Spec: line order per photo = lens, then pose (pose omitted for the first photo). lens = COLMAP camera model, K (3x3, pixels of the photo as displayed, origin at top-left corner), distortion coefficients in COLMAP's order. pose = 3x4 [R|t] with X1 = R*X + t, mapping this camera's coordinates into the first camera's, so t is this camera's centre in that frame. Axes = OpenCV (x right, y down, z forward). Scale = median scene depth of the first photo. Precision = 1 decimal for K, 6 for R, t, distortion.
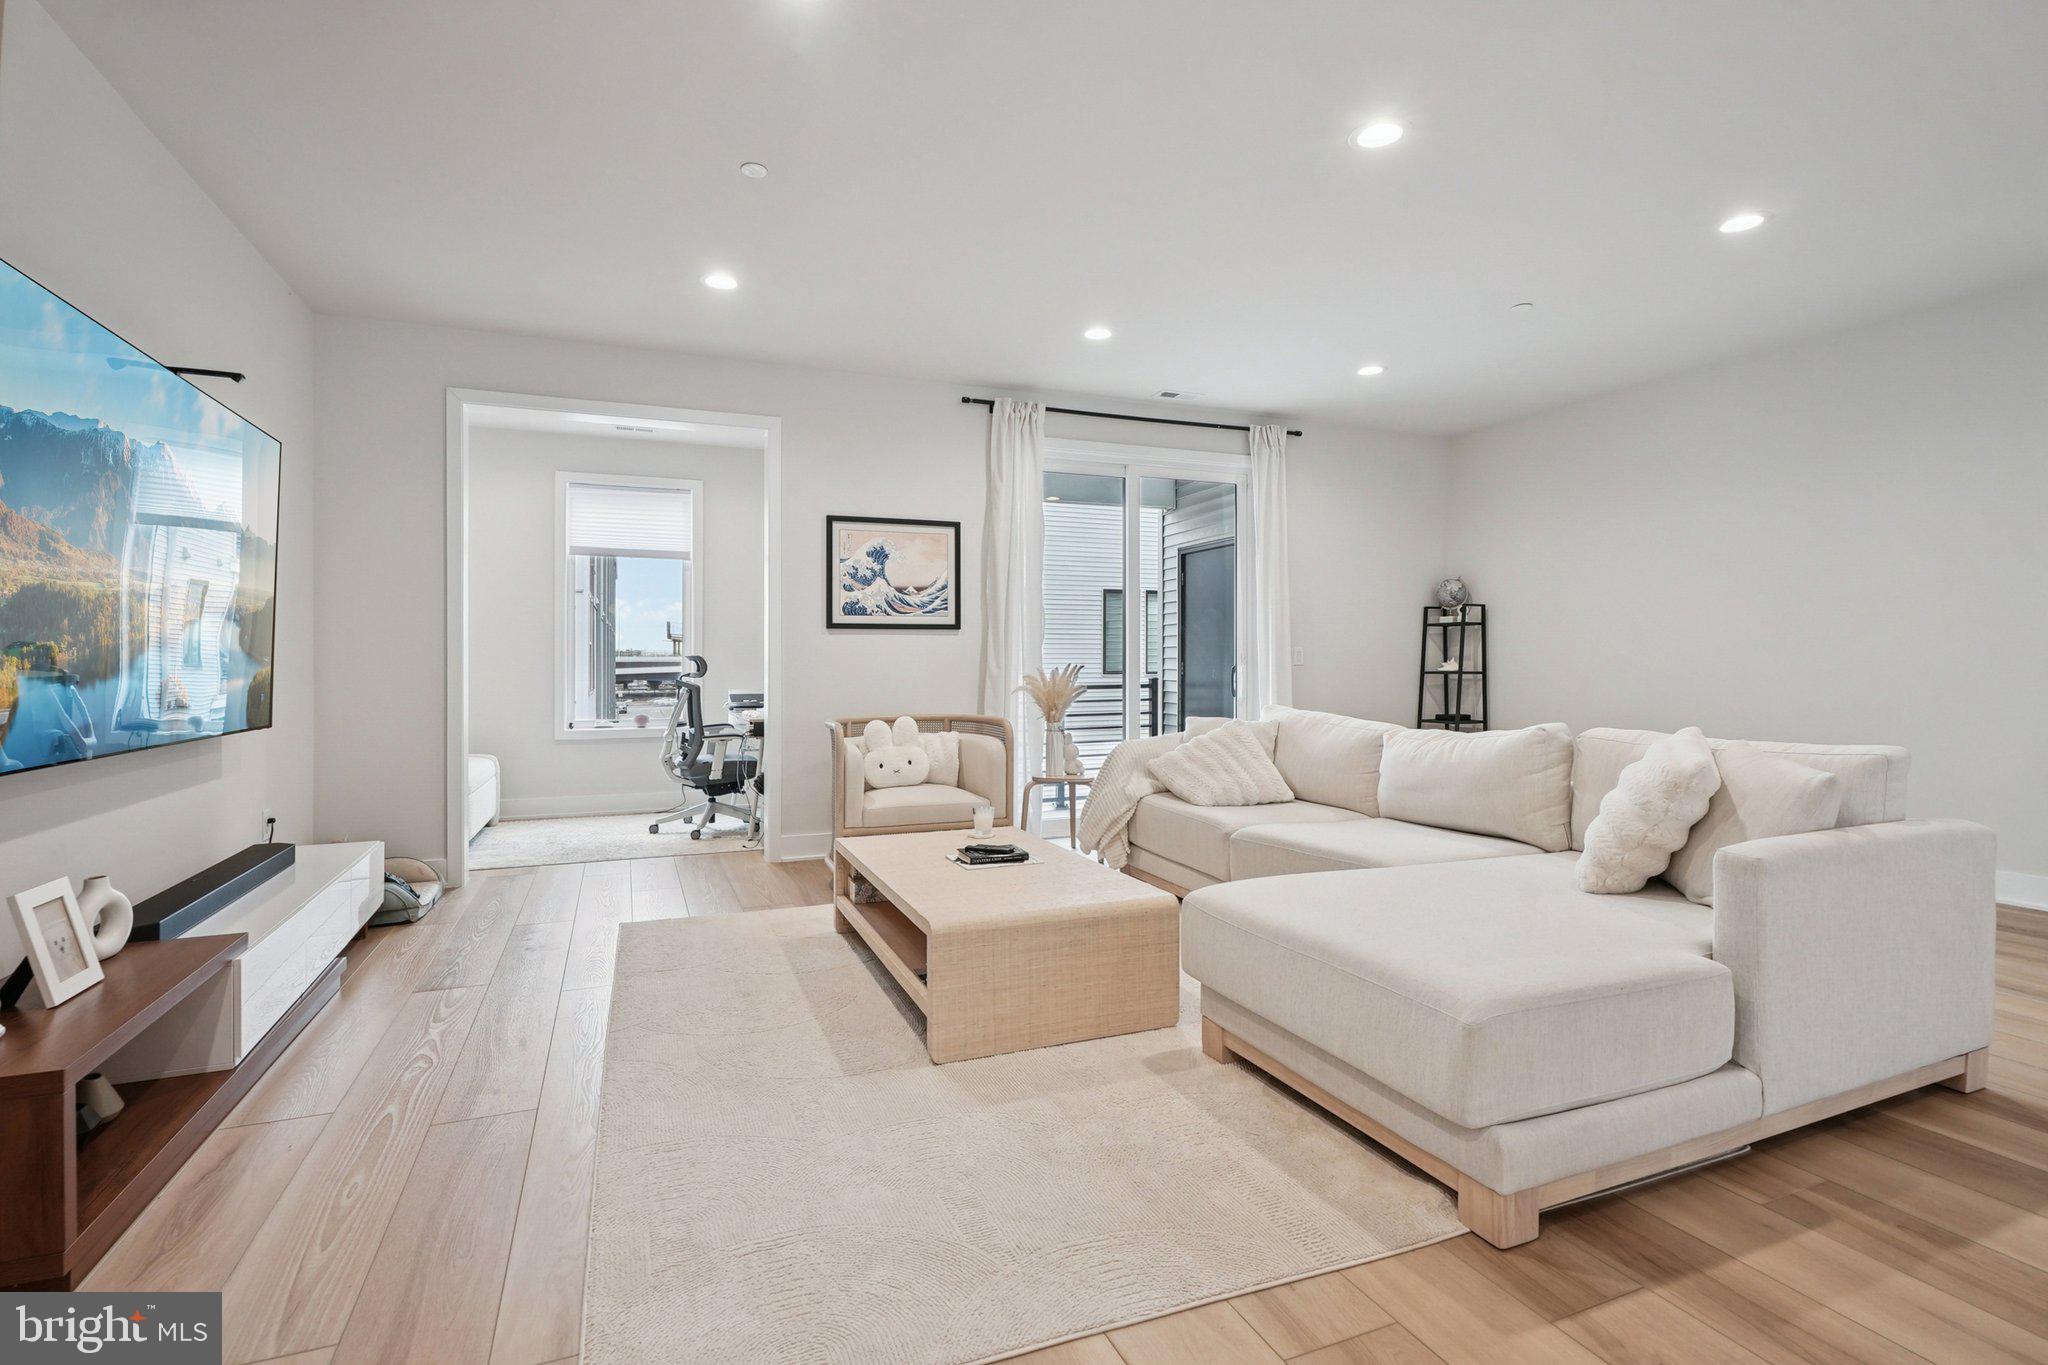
lens RADIAL K [[949.1, 0, 999.7], [0, 949.1, 658.3], [0, 0, 1]] dist [-0.000245, 0.000101]
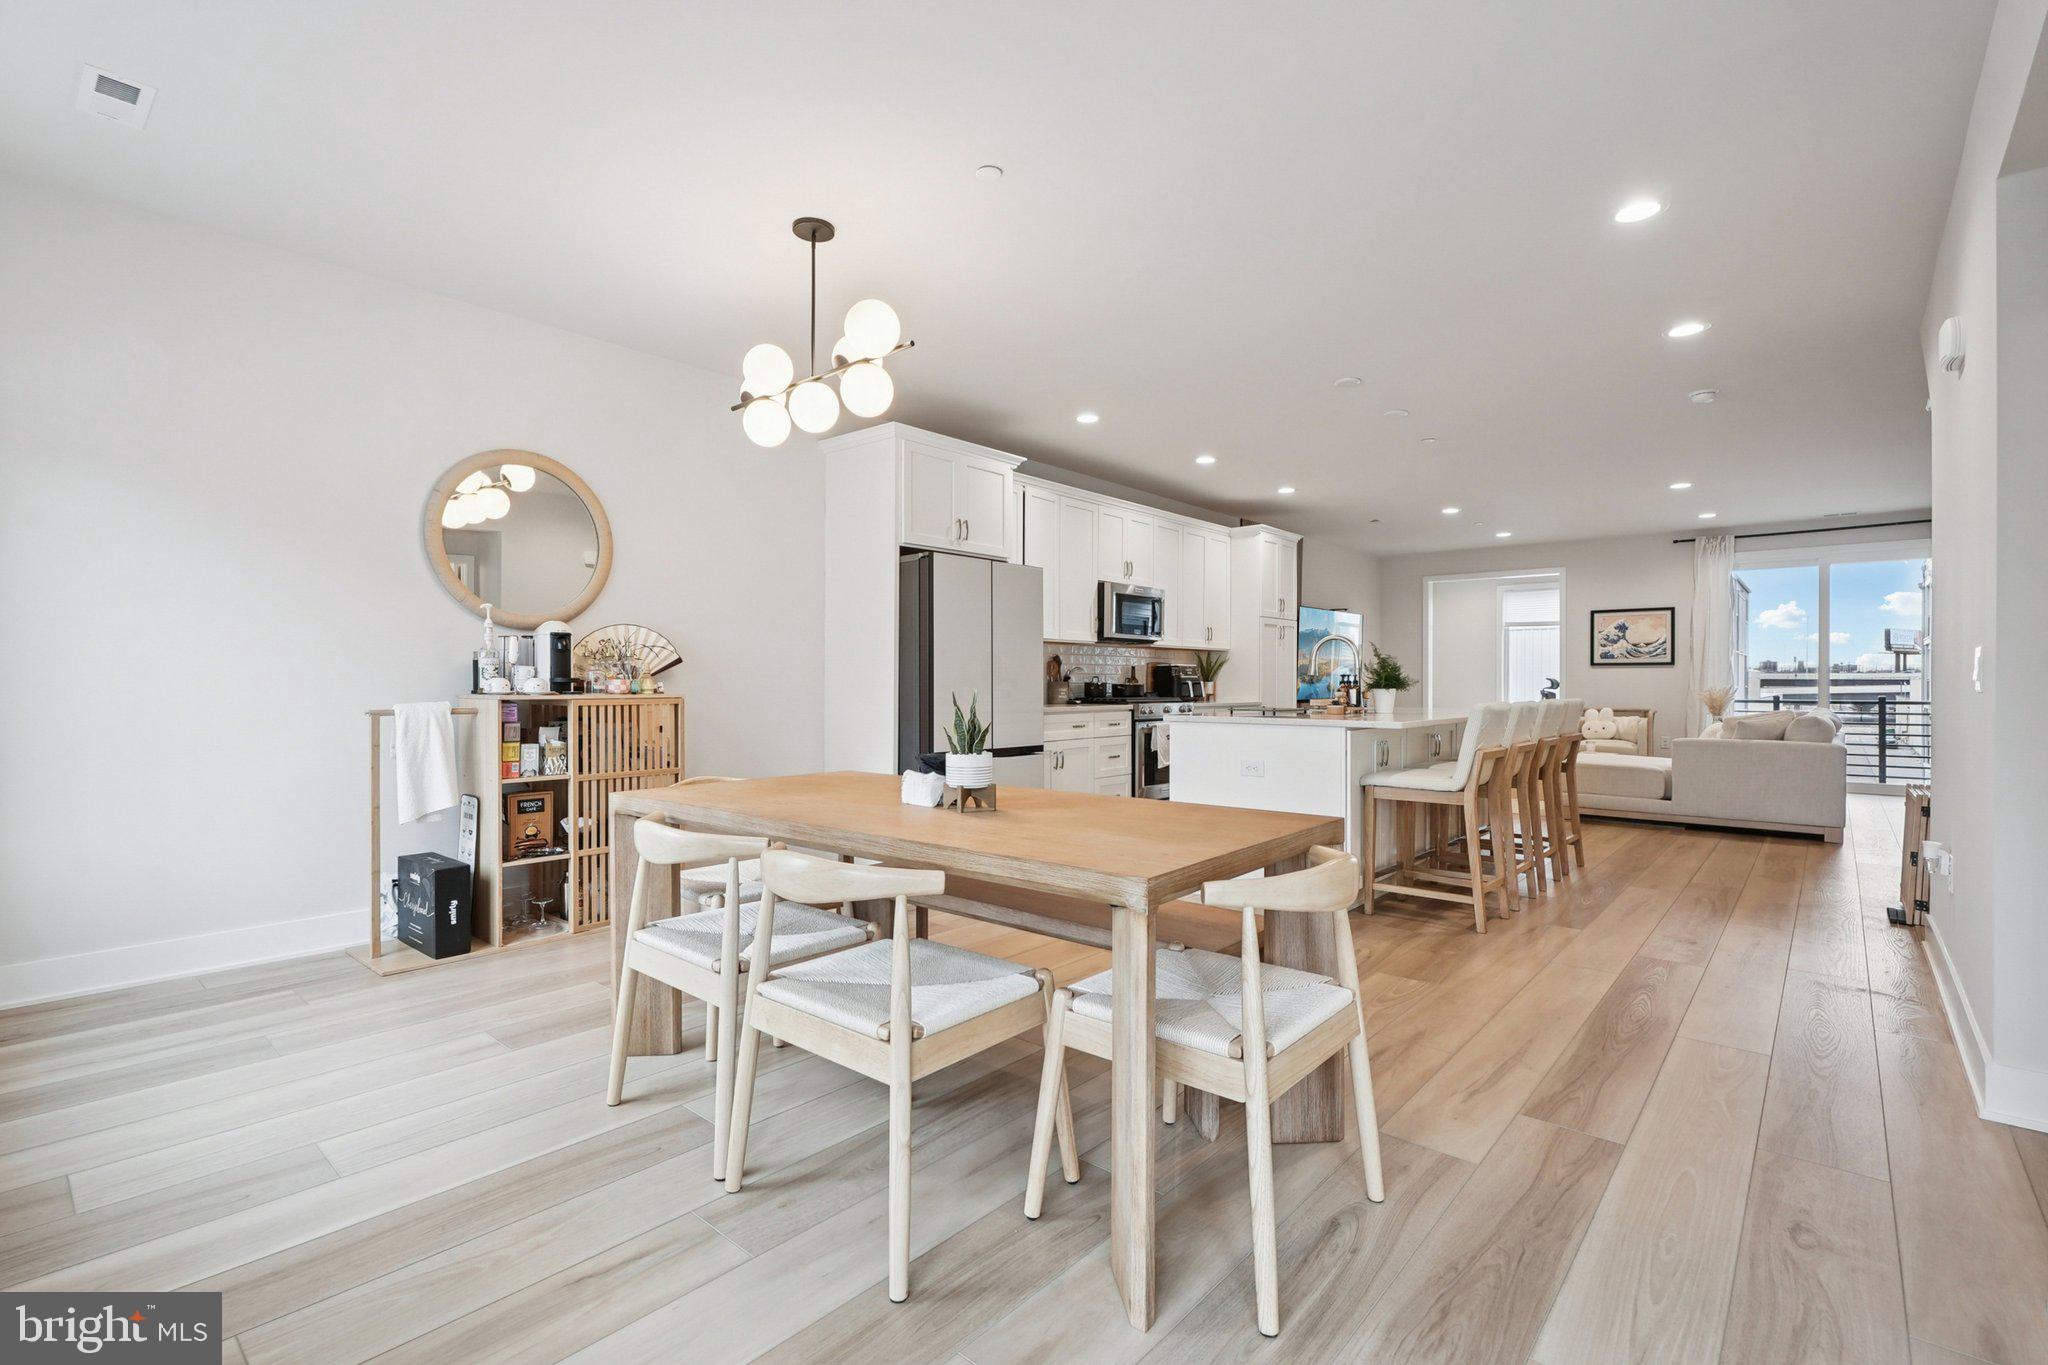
lens RADIAL K [[934.2, 0, 989.6], [0, 934.2, 684.2], [0, 0, 1]] dist [0.002034, 0.000185]
pose [[0.444557, 0.007455, -0.895720, 1.001786], [0.001029, 0.999960, 0.008833, -0.010297], [0.895750, -0.004849, 0.444531, -1.012313]]
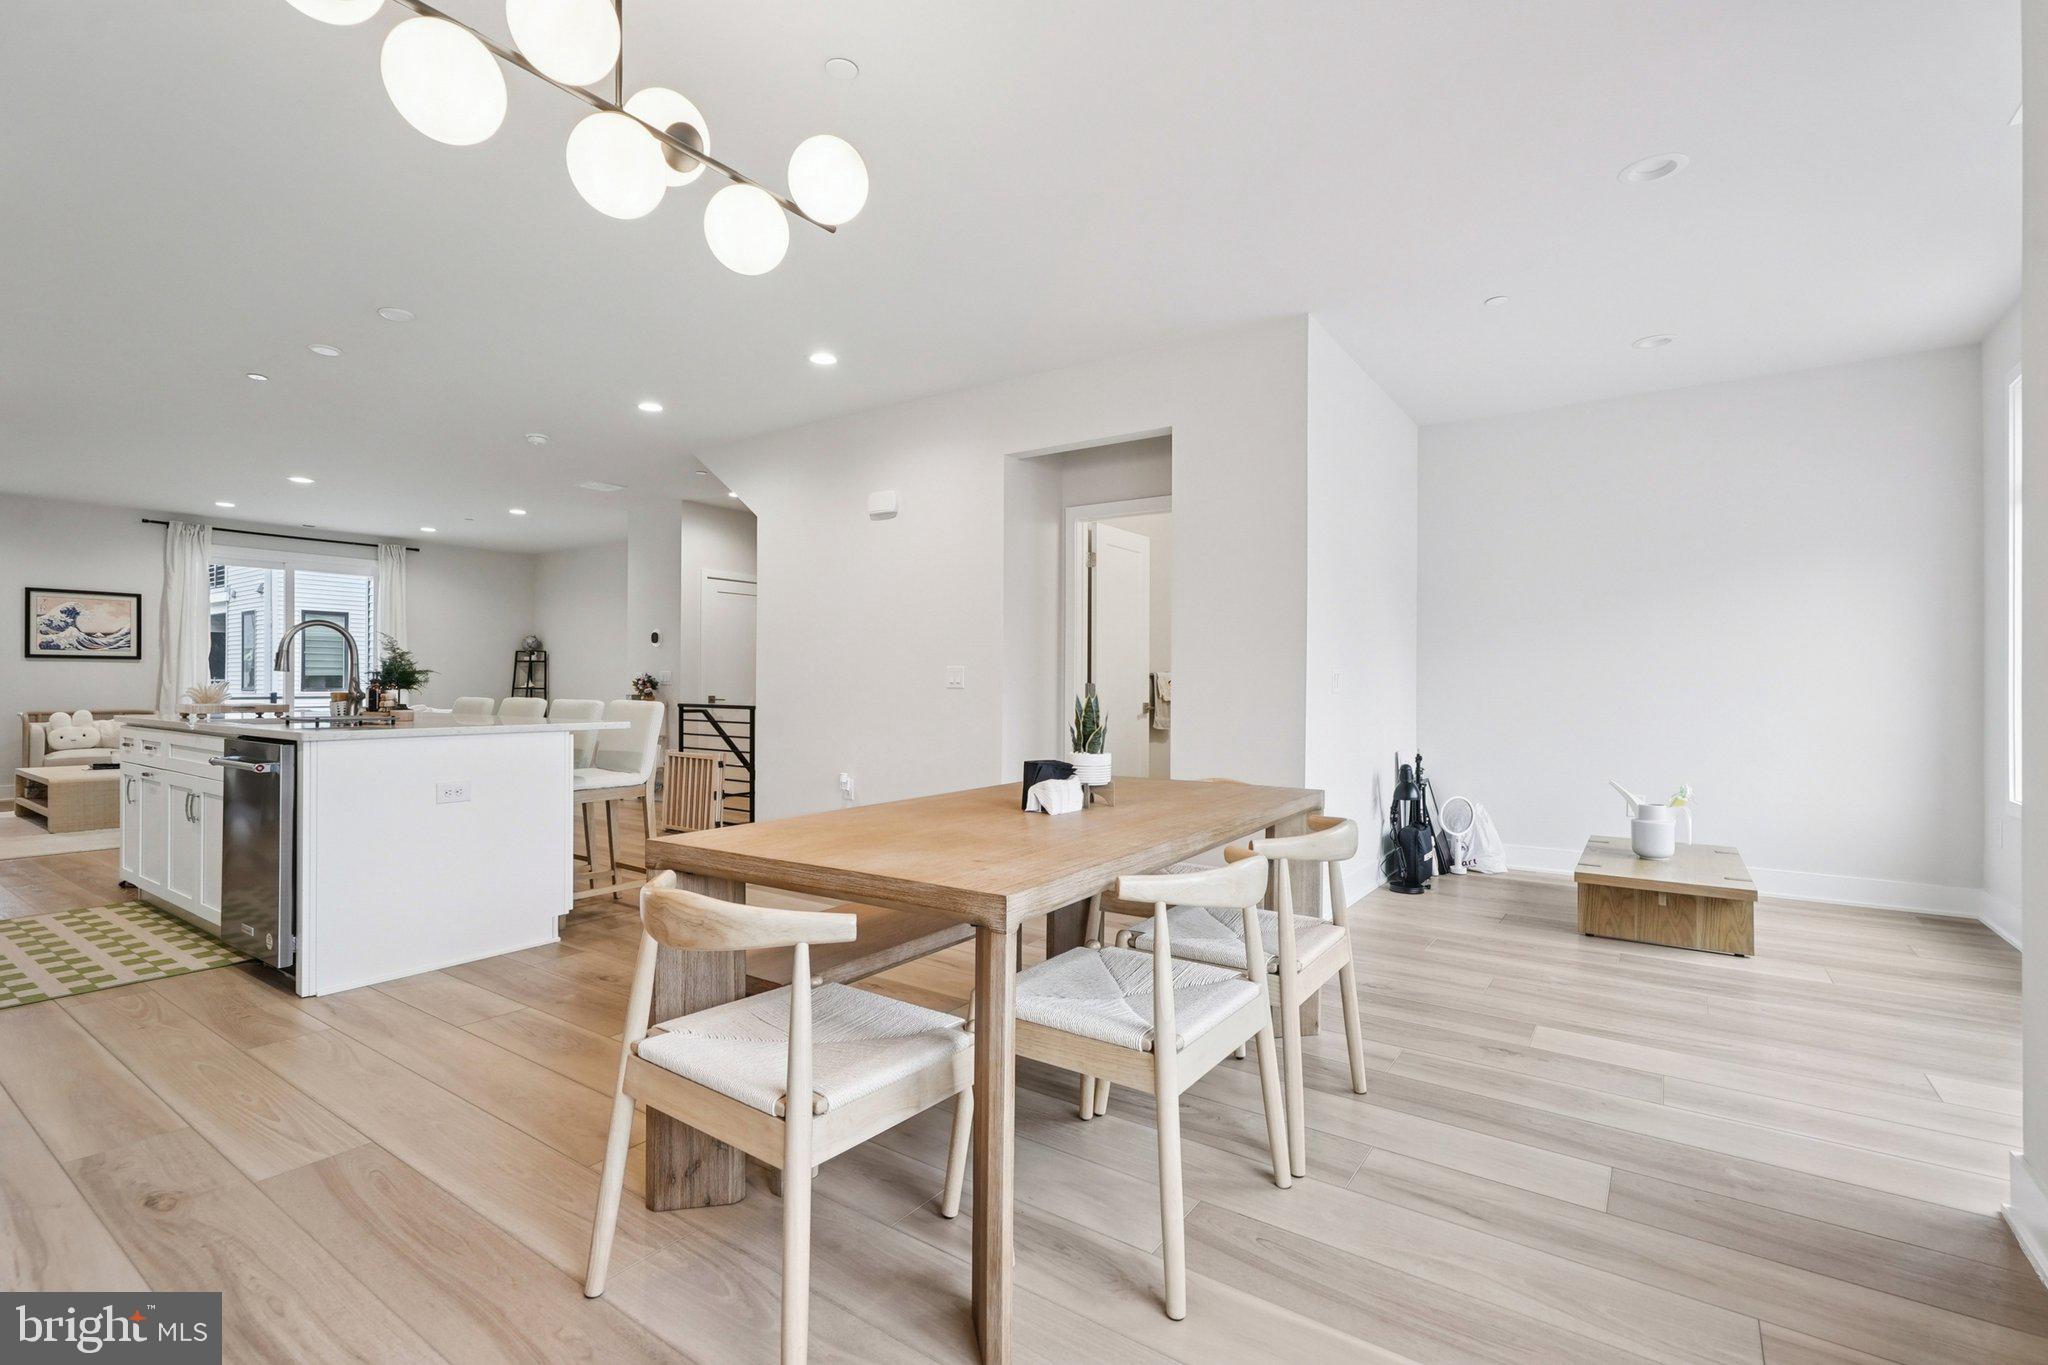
lens RADIAL K [[935.8, 0, 1013.2], [0, 935.8, 687.5], [0, 0, 1]] dist [0.013585, -0.007282]
pose [[0.839102, 0.007845, 0.543917, 0.339720], [-0.012569, 0.999909, 0.004967, -0.009197], [-0.543828, -0.011004, 0.839124, -1.193408]]
